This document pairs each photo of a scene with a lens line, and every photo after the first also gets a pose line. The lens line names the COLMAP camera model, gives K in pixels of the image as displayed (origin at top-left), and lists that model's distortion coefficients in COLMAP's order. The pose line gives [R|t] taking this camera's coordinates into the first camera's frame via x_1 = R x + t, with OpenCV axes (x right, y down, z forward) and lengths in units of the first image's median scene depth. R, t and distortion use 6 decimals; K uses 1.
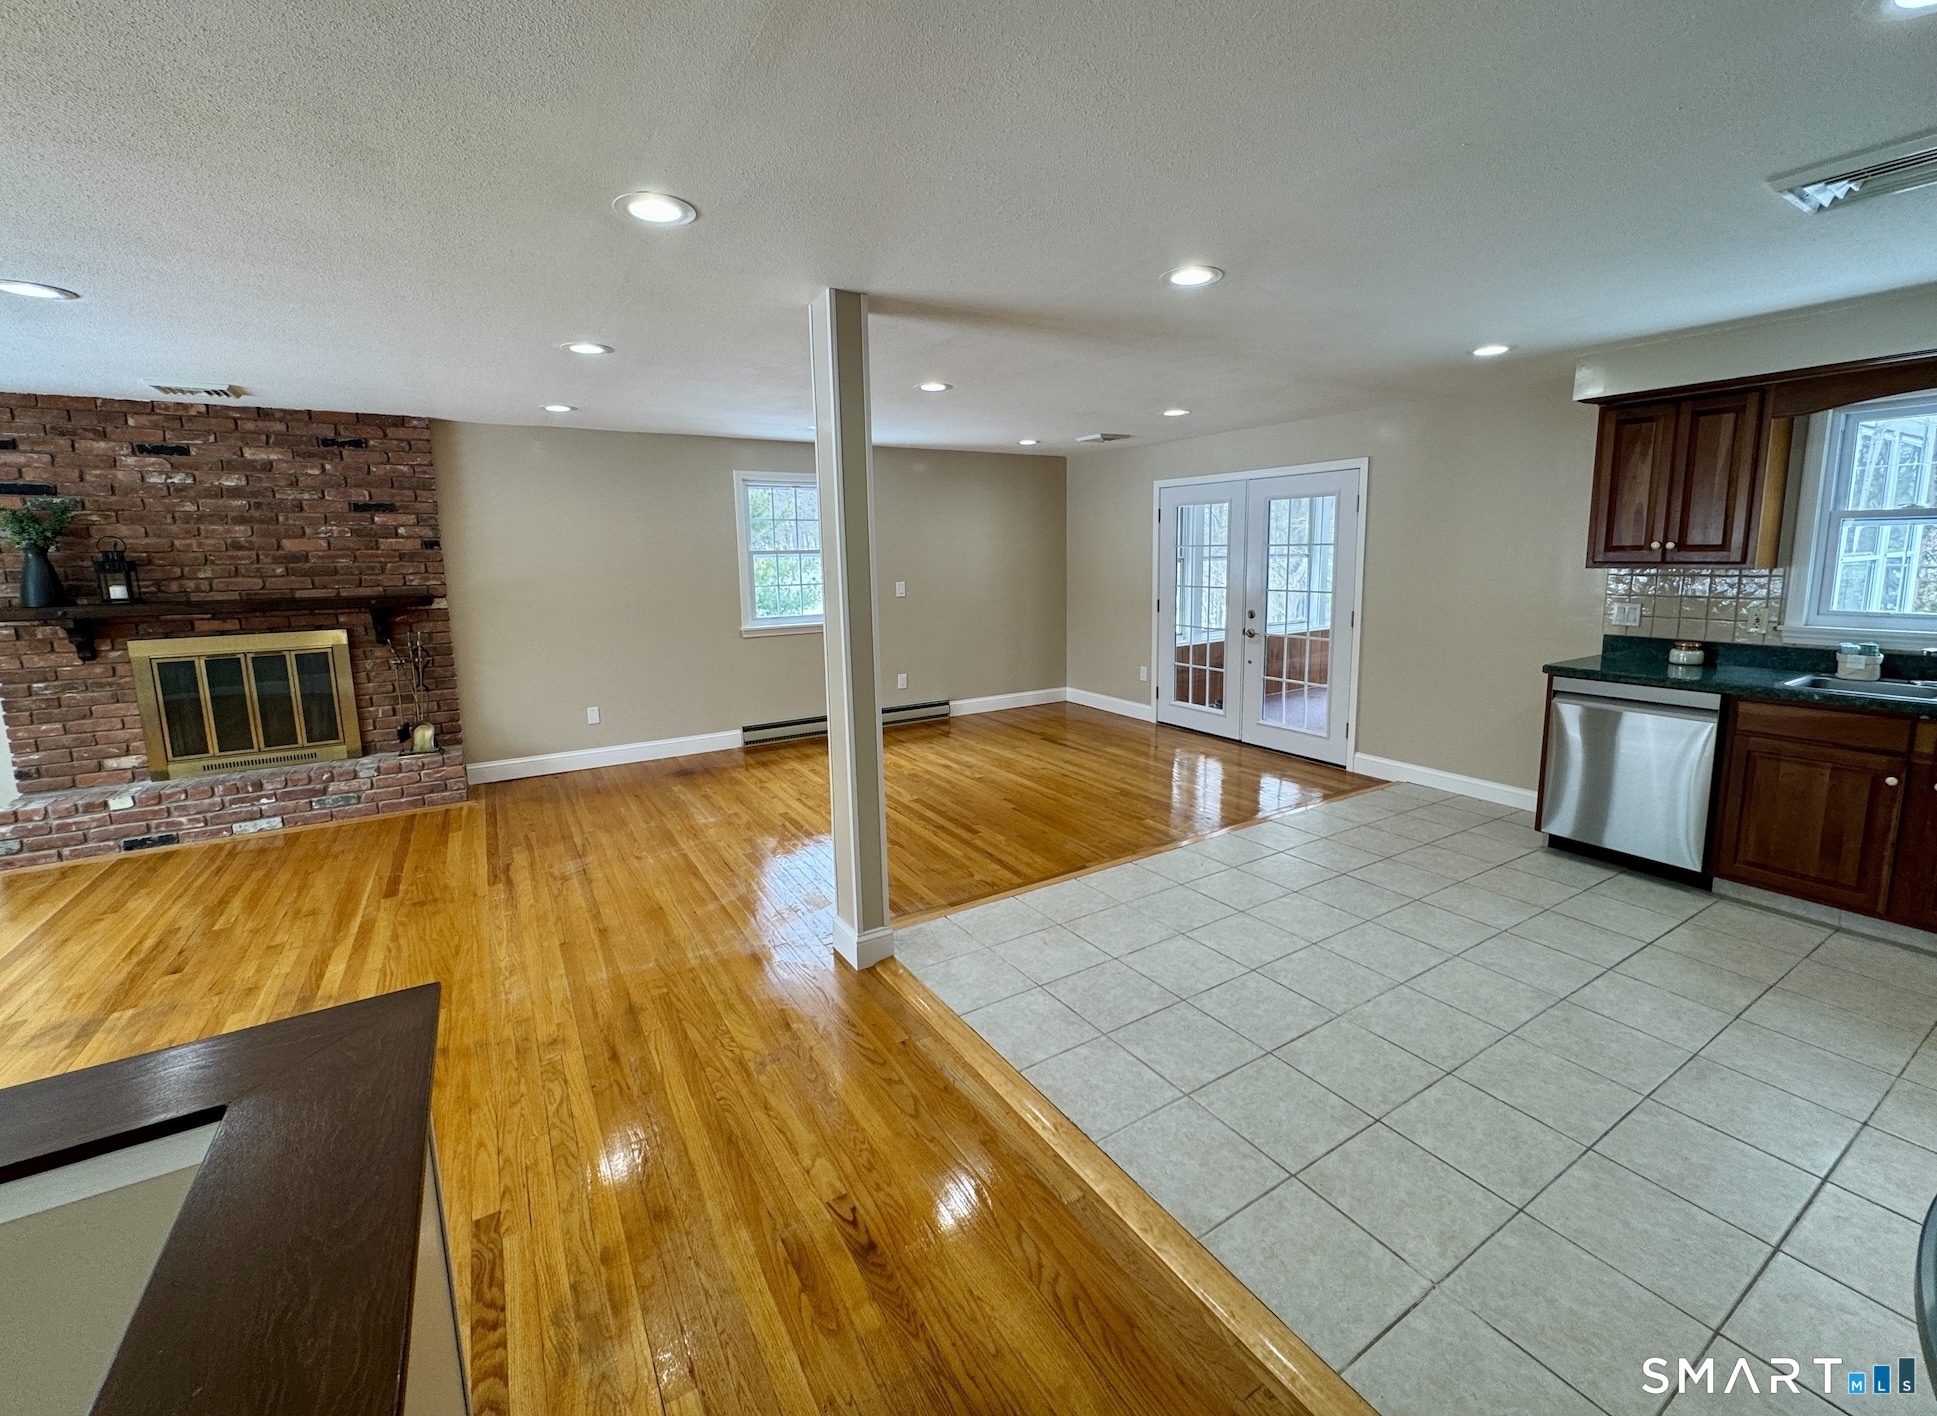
lens RADIAL K [[802.8, 0, 981.8], [0, 802.8, 662.3], [0, 0, 1]] dist [-0.002174, -0.000332]
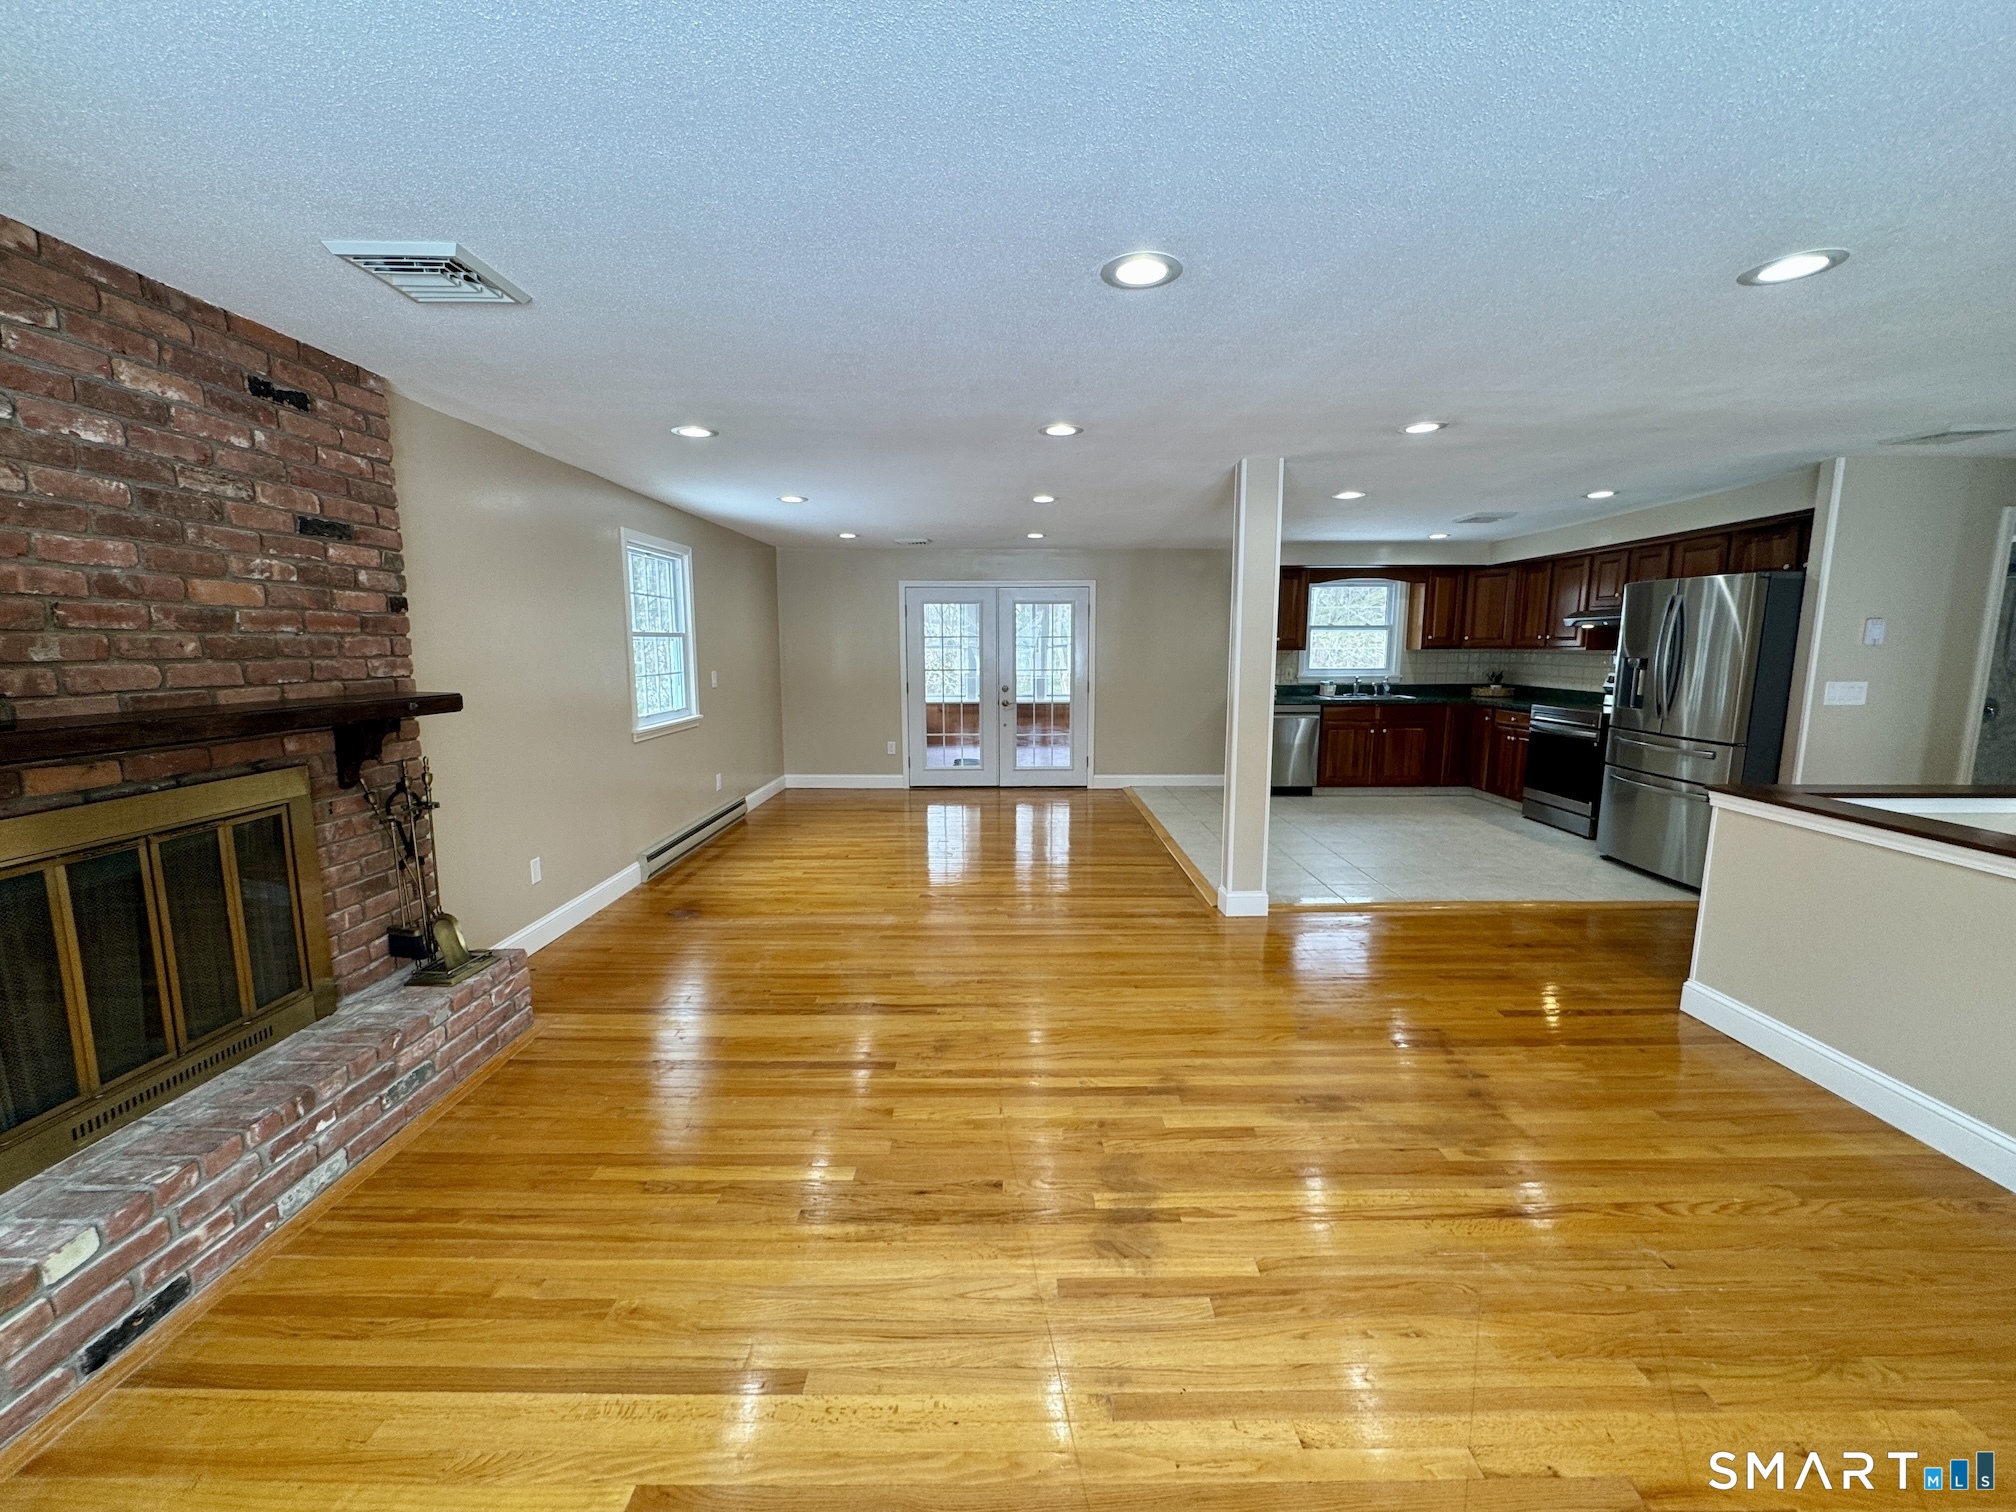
lens RADIAL K [[802.9, 0, 1006.8], [0, 802.9, 758.3], [0, 0, 1]] dist [-0.002744, 0.000215]
pose [[0.532190, -0.107177, 0.839814, -1.046440], [0.112336, 0.992123, 0.055427, -0.025489], [-0.839139, 0.064844, 0.540038, 0.379583]]
